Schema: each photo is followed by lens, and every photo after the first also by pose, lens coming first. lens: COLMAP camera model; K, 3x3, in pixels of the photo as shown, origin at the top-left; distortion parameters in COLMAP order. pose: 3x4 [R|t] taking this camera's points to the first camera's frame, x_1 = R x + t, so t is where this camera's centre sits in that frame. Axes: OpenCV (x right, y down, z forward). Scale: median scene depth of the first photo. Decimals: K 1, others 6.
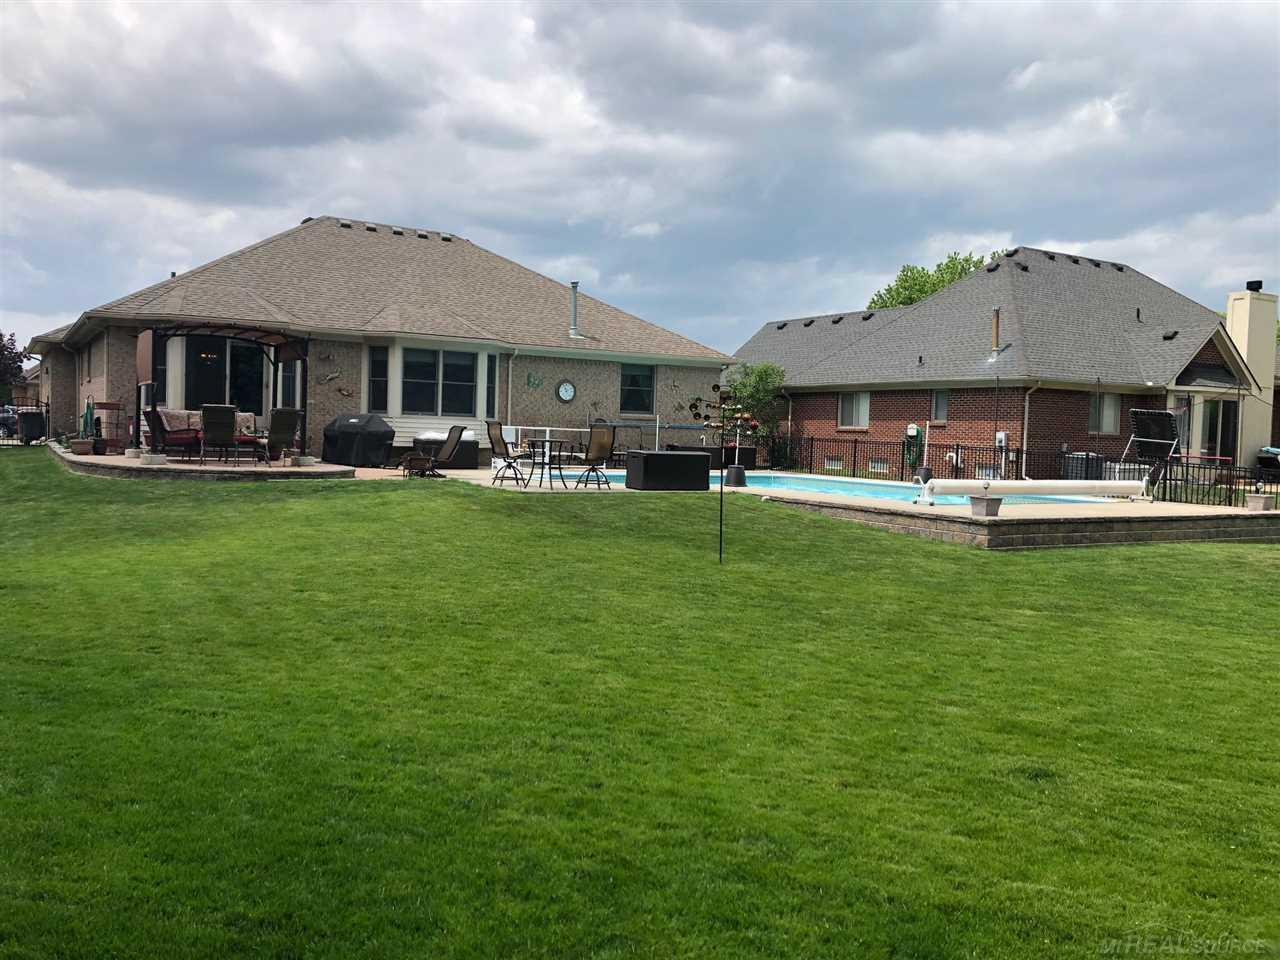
lens RADIAL K [[1044.1, 0, 637.7], [0, 1044.1, 459.7], [0, 0, 1]] dist [0.113523, -0.176151]
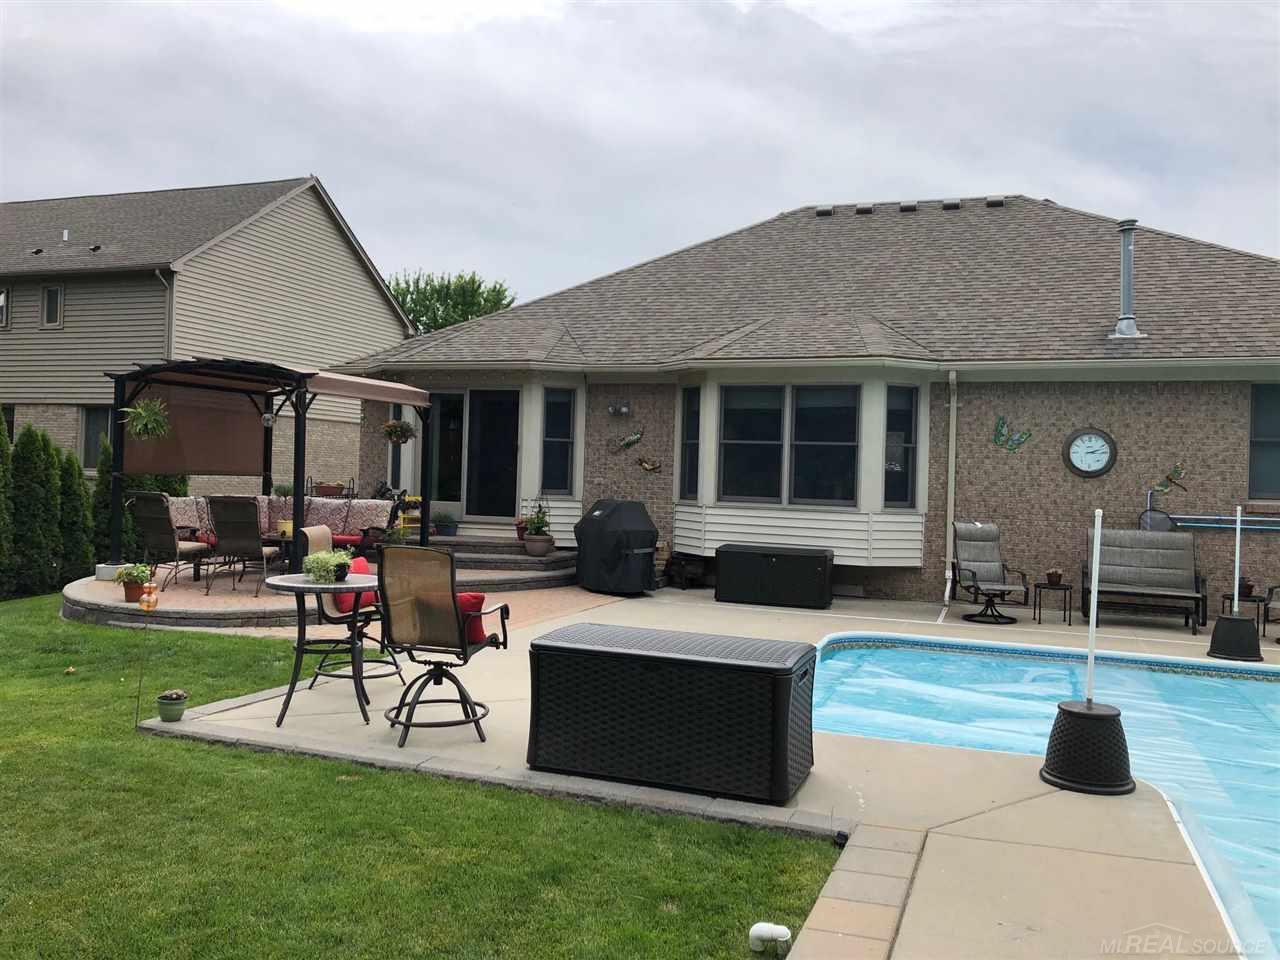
lens RADIAL K [[1044.1, 0, 637.7], [0, 1044.1, 459.7], [0, 0, 1]] dist [0.113523, -0.176151]
pose [[0.635767, -0.024280, -0.771499, 0.181329], [-0.030764, 0.997914, -0.056757, -0.031058], [0.771268, 0.059819, 0.633693, 0.583193]]
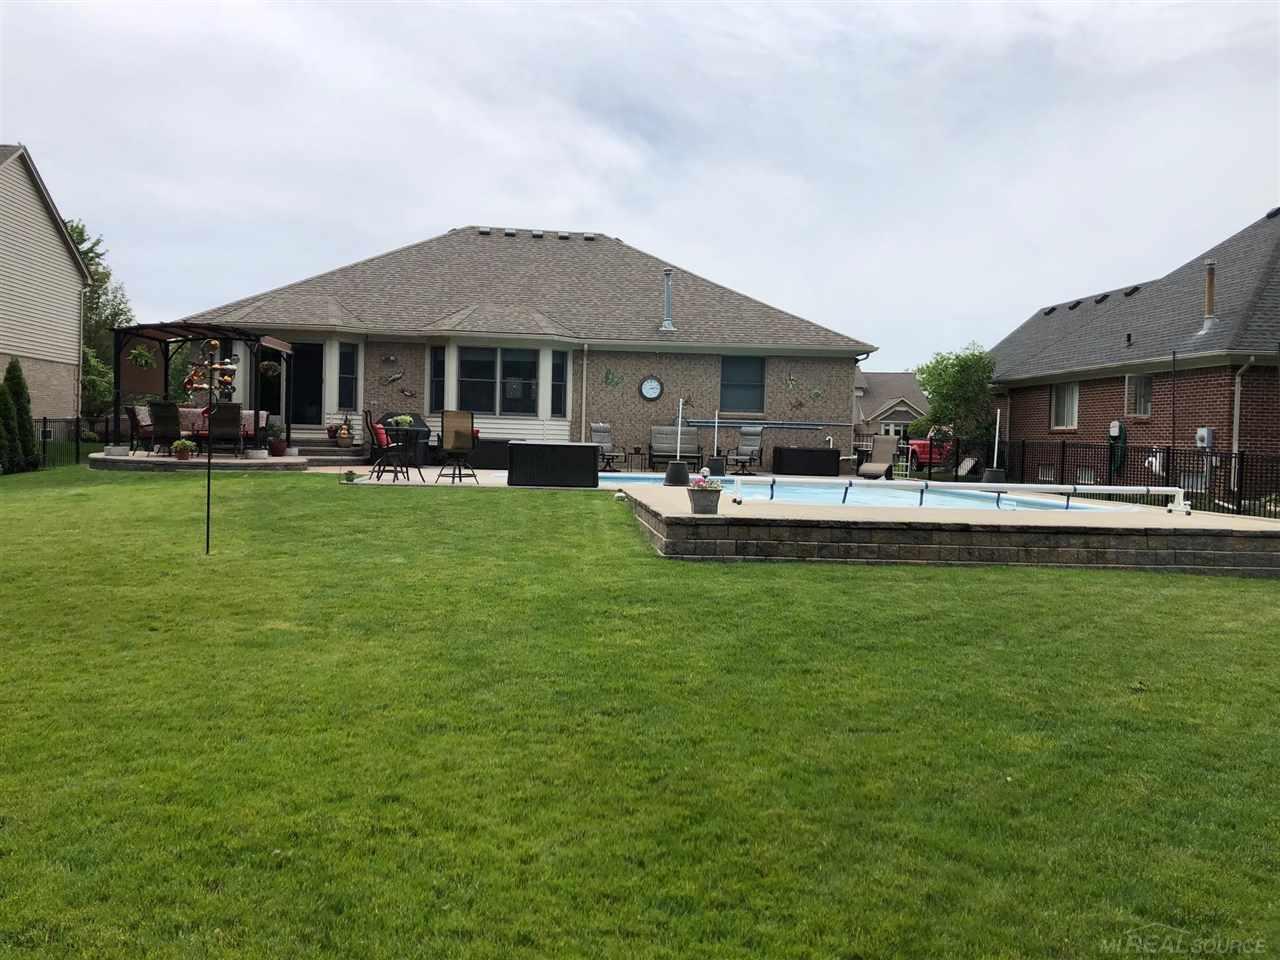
lens RADIAL K [[1044.1, 0, 637.7], [0, 1044.1, 459.7], [0, 0, 1]] dist [0.113523, -0.176151]
pose [[0.905171, 0.000812, -0.425047, 0.334145], [-0.010306, 0.999746, -0.020039, 0.016945], [0.424922, 0.022520, 0.904950, 0.177839]]
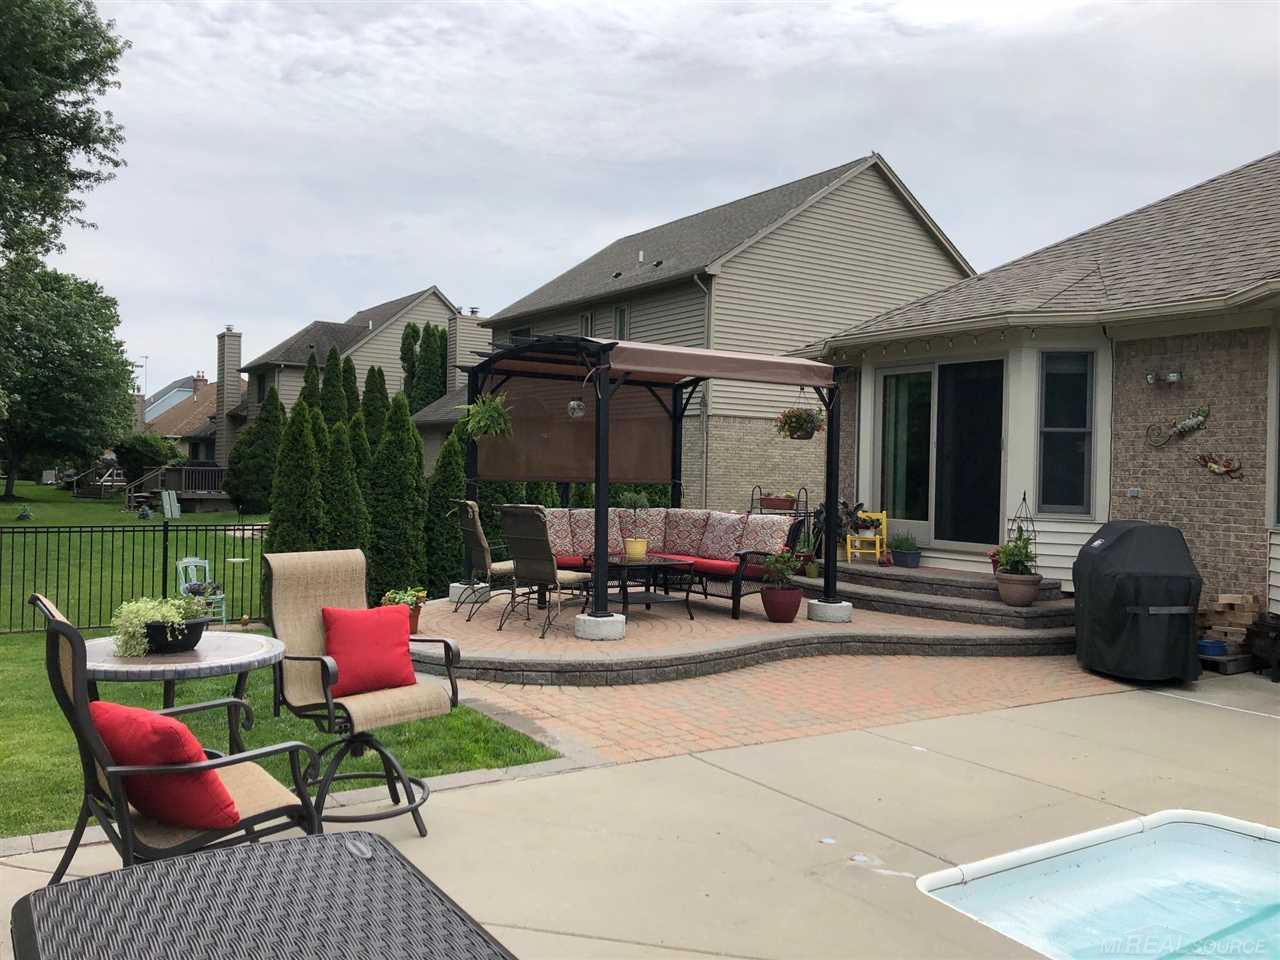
lens RADIAL K [[1044.1, 0, 637.7], [0, 1044.1, 459.7], [0, 0, 1]] dist [0.113523, -0.176151]
pose [[0.046710, -0.044436, -0.997920, 0.082907], [-0.051879, 0.997554, -0.046848, -0.036543], [0.997560, 0.053960, 0.044291, 0.747319]]
